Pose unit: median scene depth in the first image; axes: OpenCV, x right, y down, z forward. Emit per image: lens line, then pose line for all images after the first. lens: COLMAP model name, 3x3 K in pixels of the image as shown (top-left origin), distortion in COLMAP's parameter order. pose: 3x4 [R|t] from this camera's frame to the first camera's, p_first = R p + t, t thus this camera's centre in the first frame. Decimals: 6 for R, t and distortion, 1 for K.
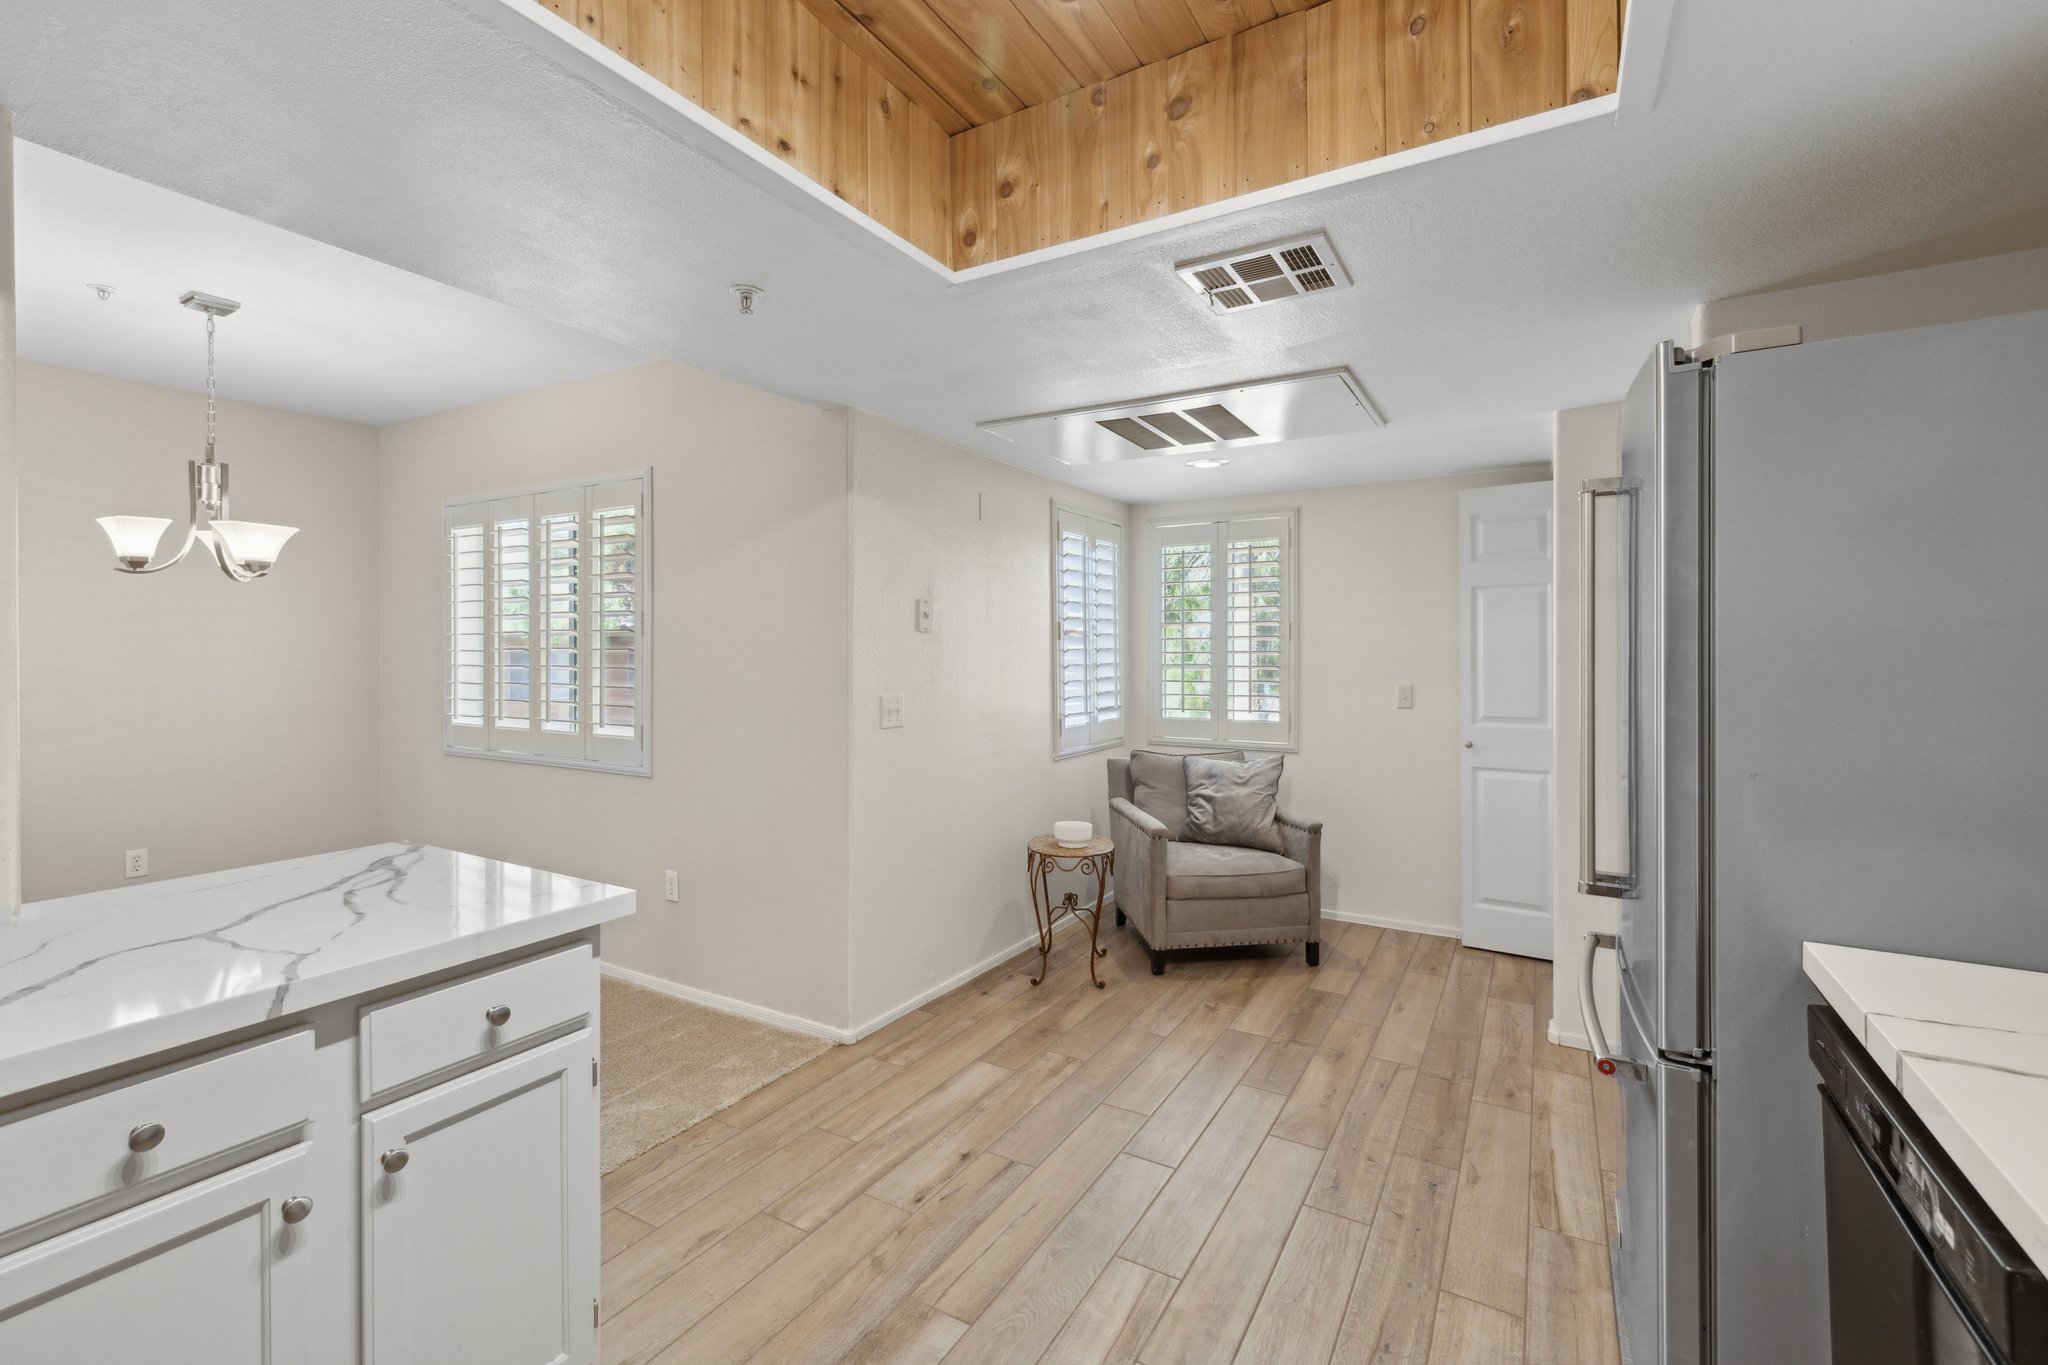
lens RADIAL K [[873.4, 0, 1025.6], [0, 873.4, 653.6], [0, 0, 1]] dist [0.000652, 0.000214]
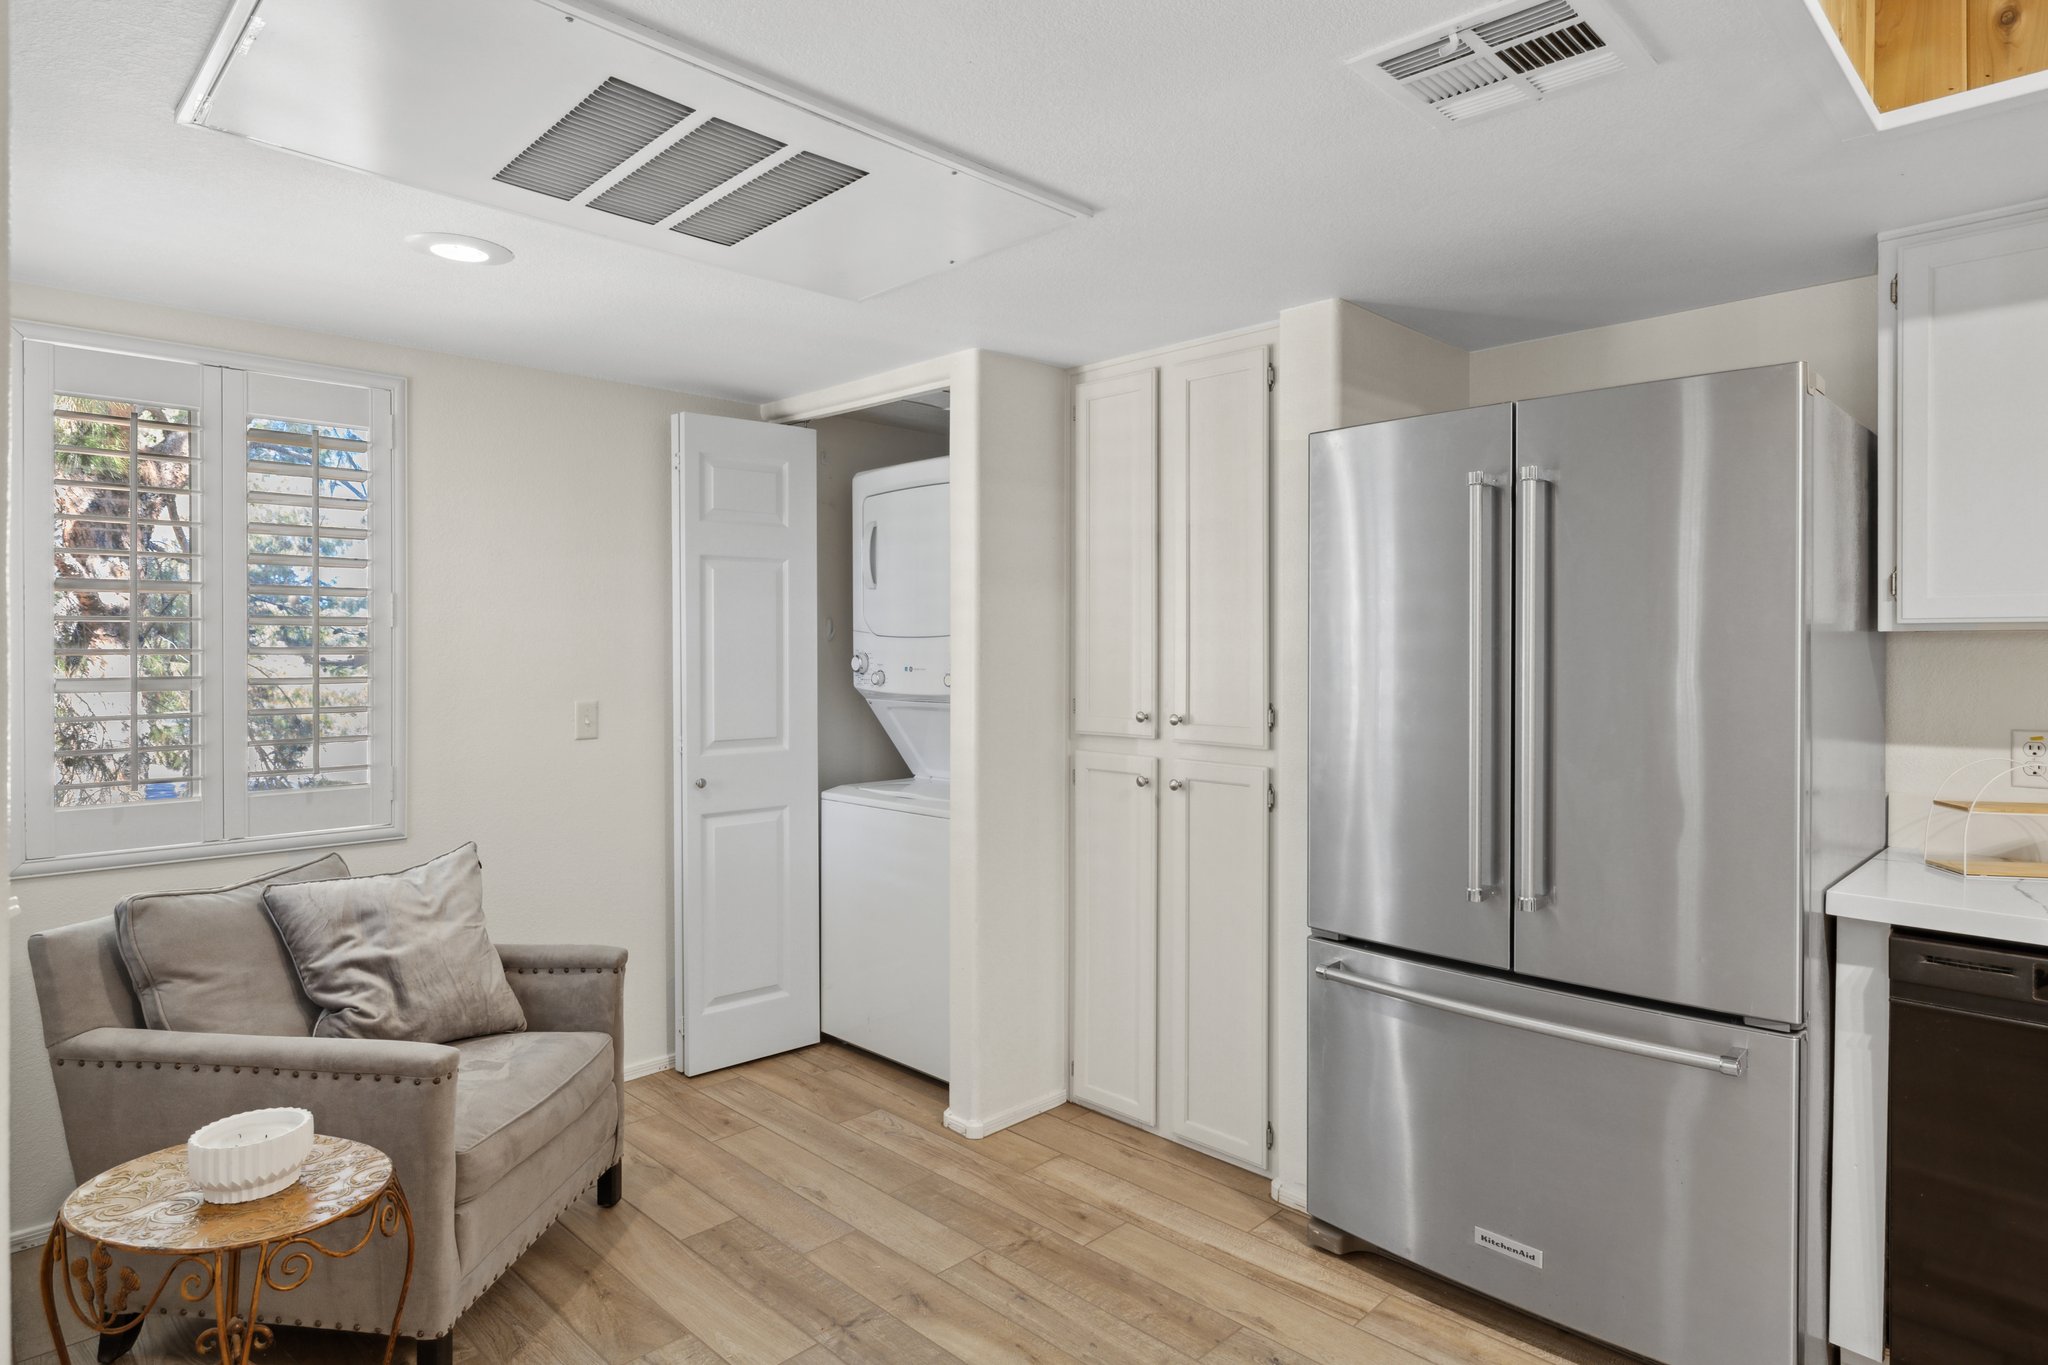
lens RADIAL K [[1115.7, 0, 1020.1], [0, 1115.7, 660.1], [0, 0, 1]] dist [-0.000054, 0.000077]
pose [[0.256780, -0.007829, 0.966438, -0.310438], [-0.002247, 0.999960, 0.008697, -0.001767], [-0.966467, -0.004405, 0.256752, 0.586648]]
